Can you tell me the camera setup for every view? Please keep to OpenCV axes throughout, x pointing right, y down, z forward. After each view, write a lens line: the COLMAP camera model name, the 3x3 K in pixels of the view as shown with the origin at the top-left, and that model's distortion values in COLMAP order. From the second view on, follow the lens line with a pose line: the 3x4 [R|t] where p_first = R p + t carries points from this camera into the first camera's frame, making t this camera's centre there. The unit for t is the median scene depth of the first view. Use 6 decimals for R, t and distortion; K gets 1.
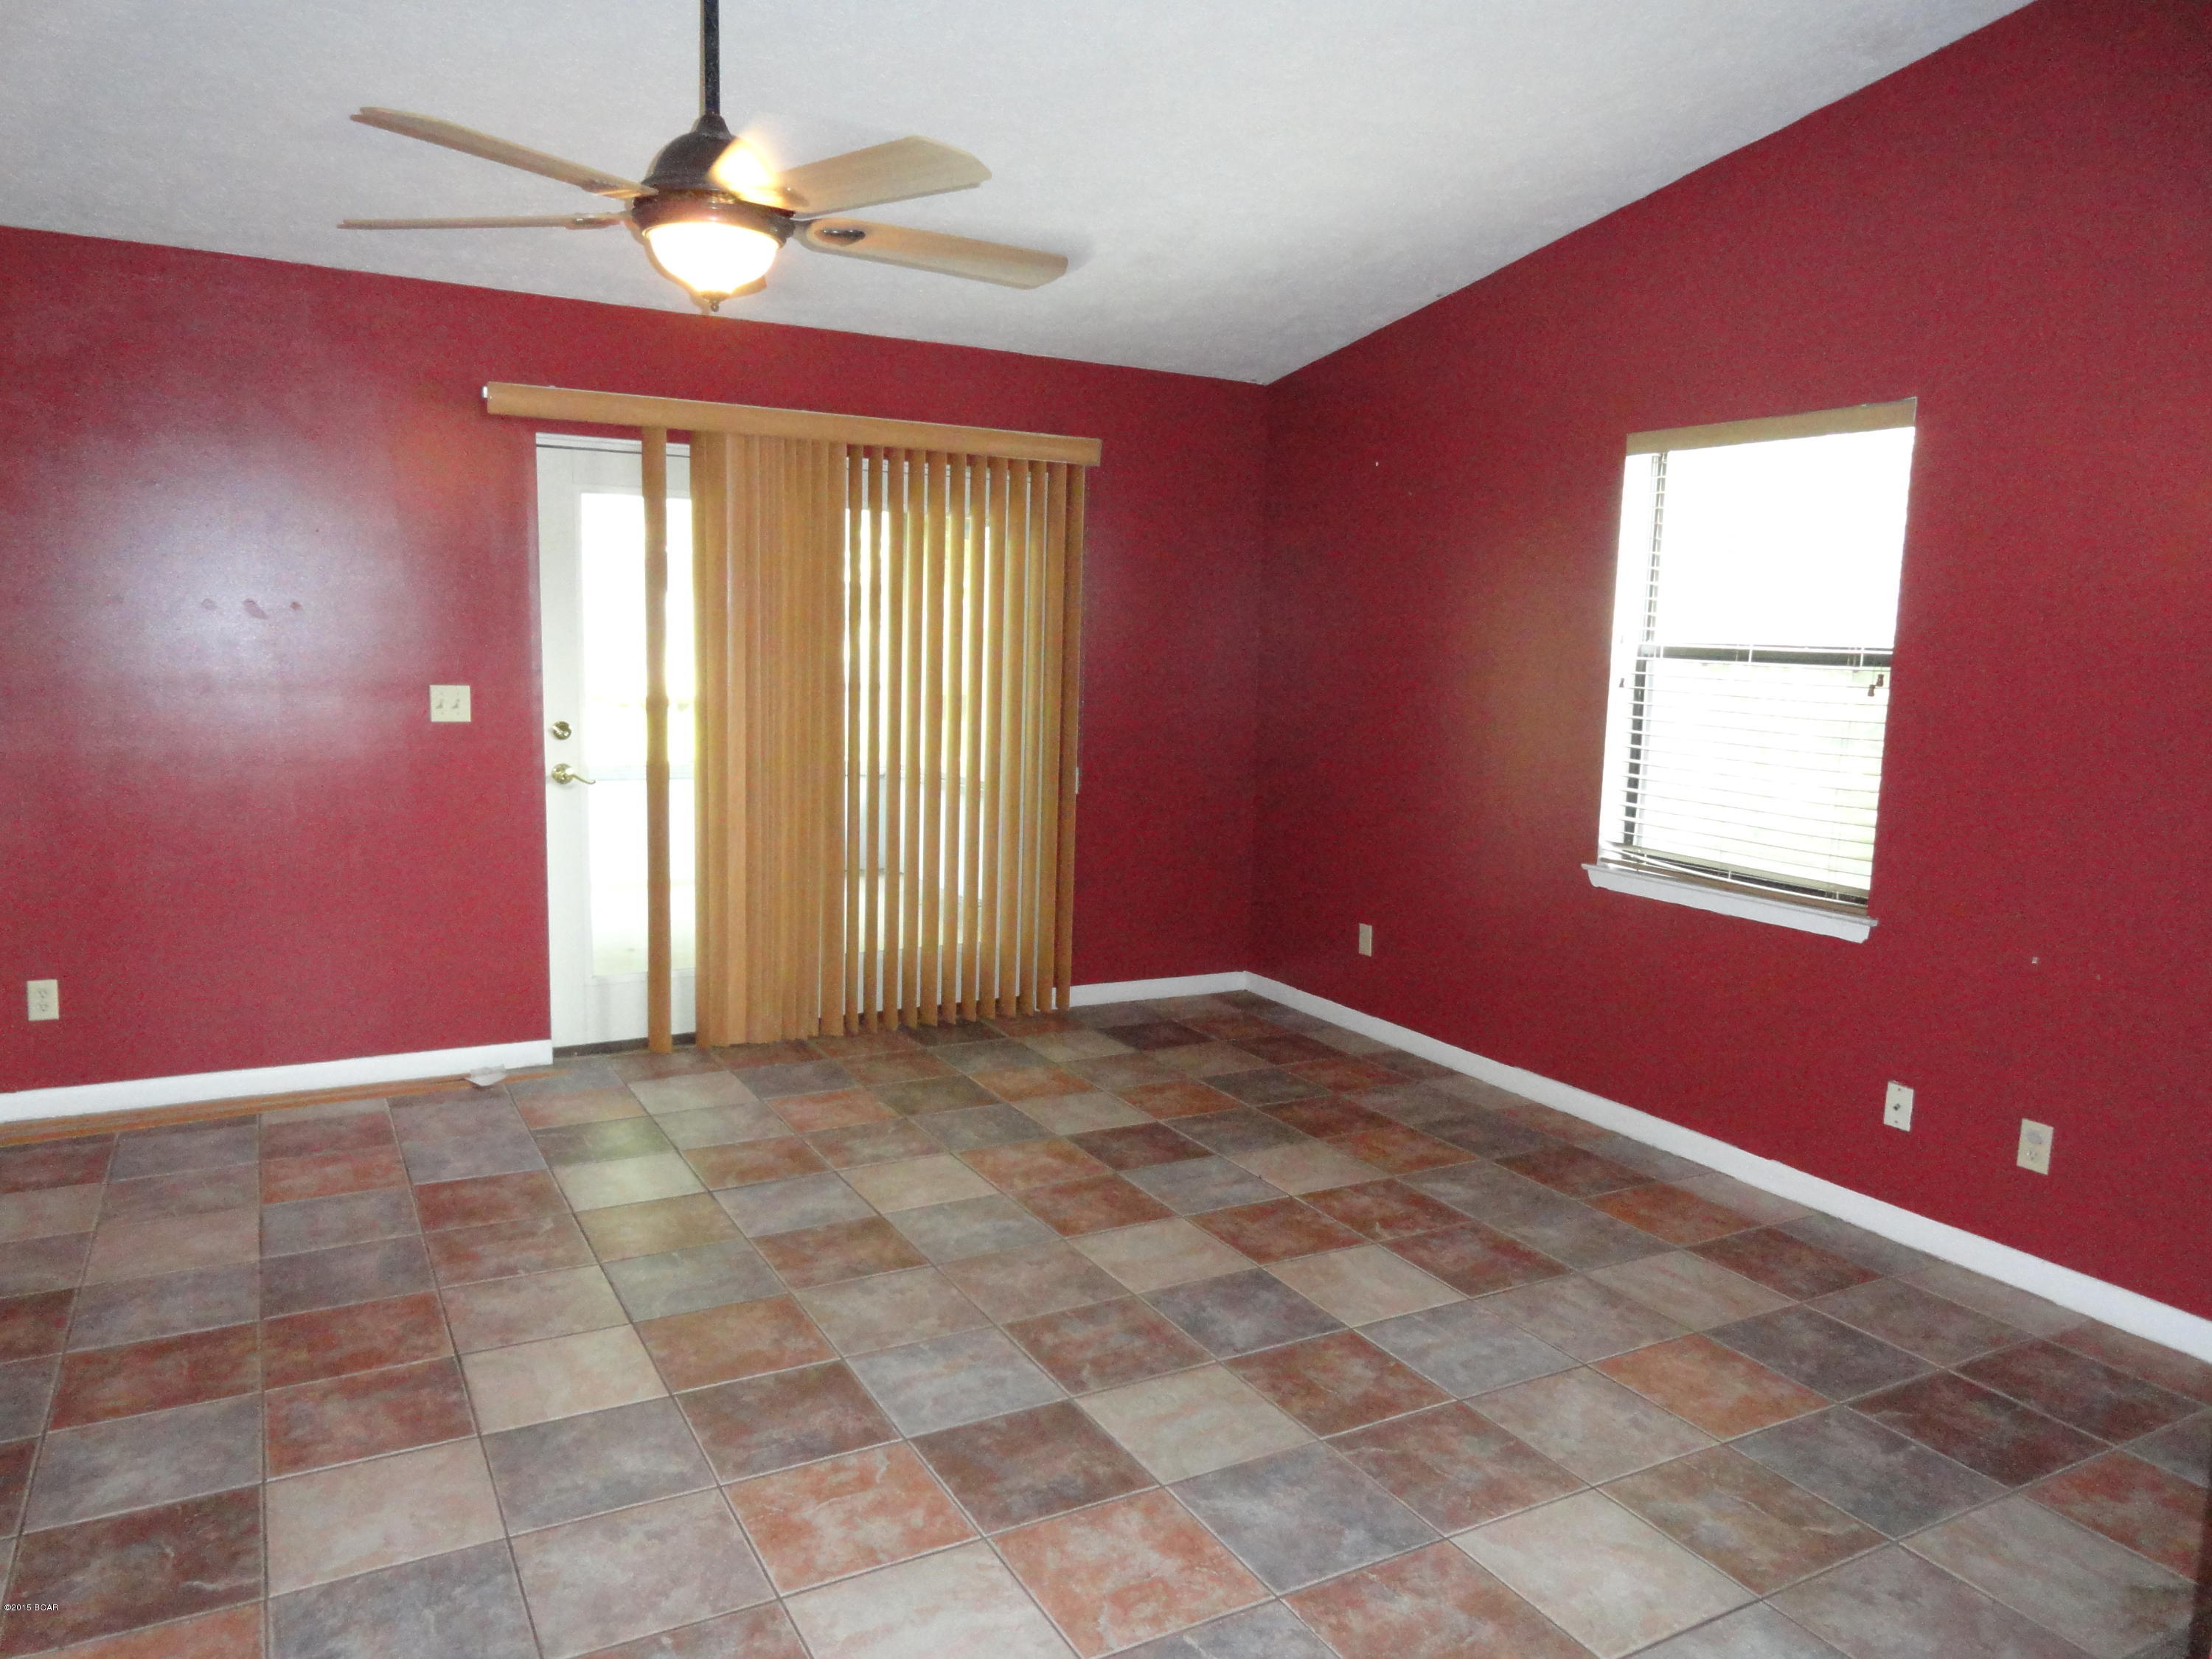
lens RADIAL K [[1517.3, 0, 1092.1], [0, 1517.3, 827.8], [0, 0, 1]] dist [-0.000467, 0.001841]
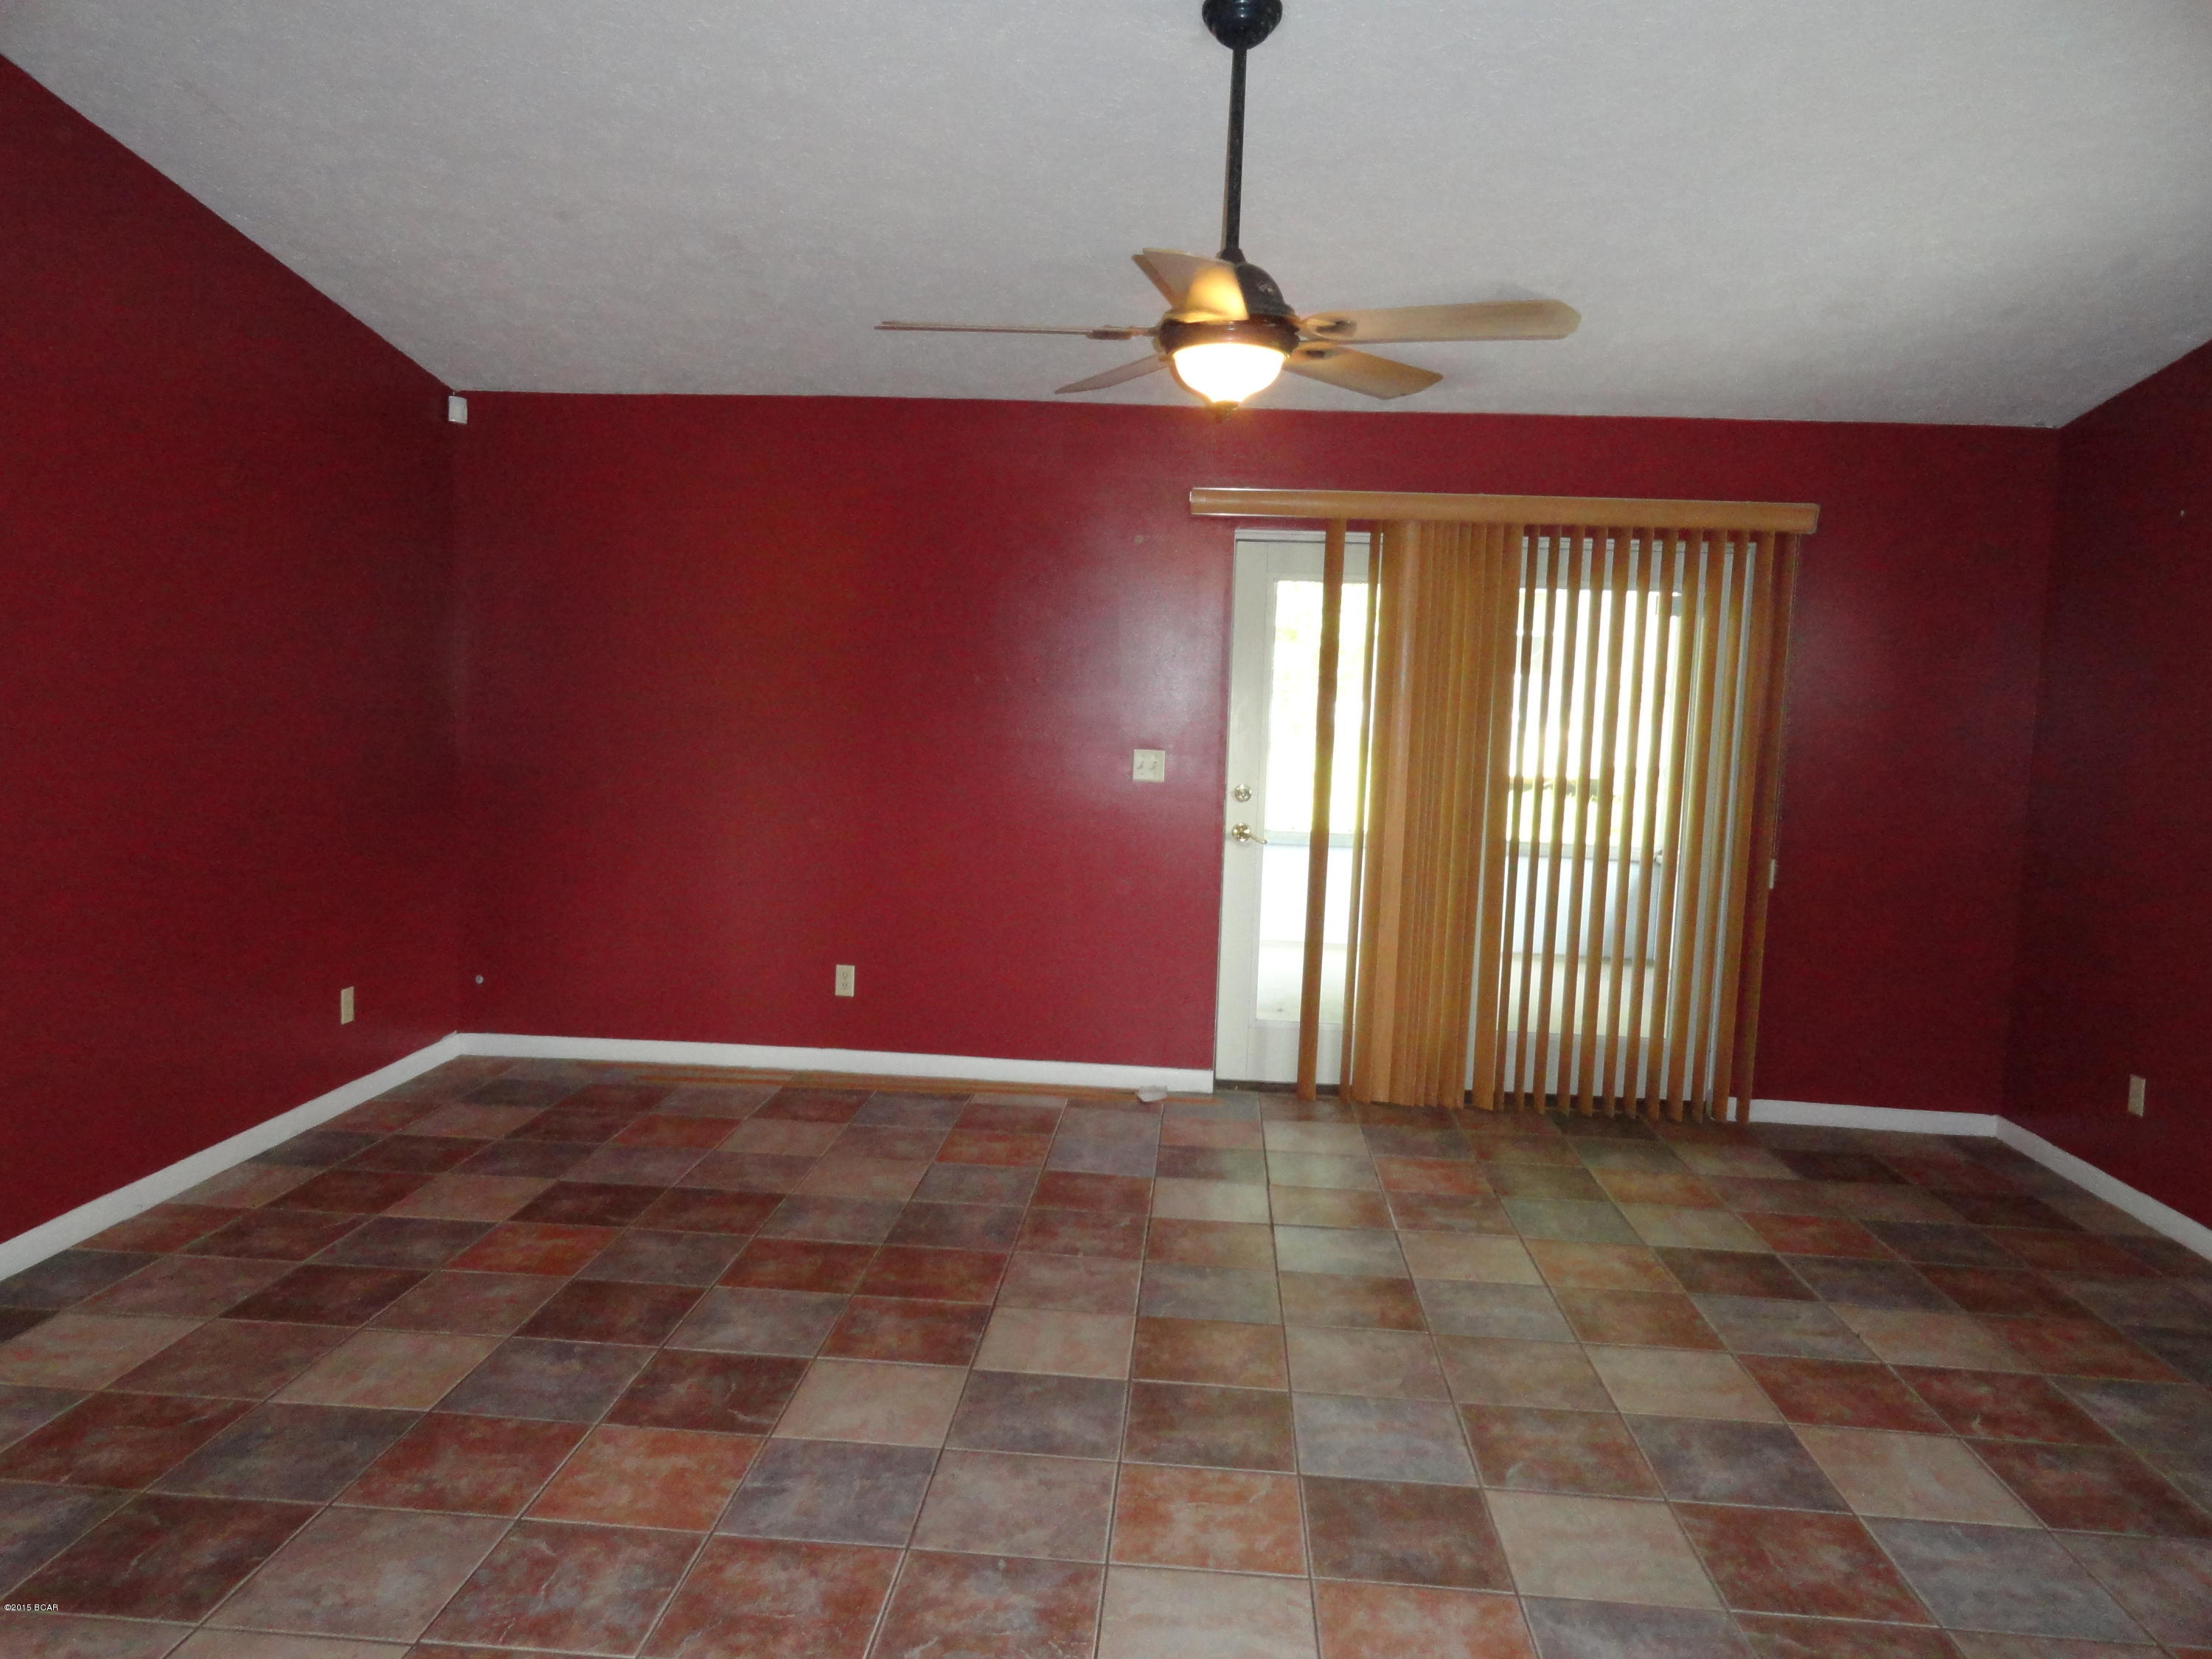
lens RADIAL K [[1519.7, 0, 1106.0], [0, 1519.7, 829.5], [0, 0, 1]] dist [0.005072, 0.004546]
pose [[0.840366, 0.055758, -0.539145, 0.227168], [-0.084124, 0.996059, -0.028113, 0.002591], [0.535452, 0.068980, 0.841744, 0.016742]]
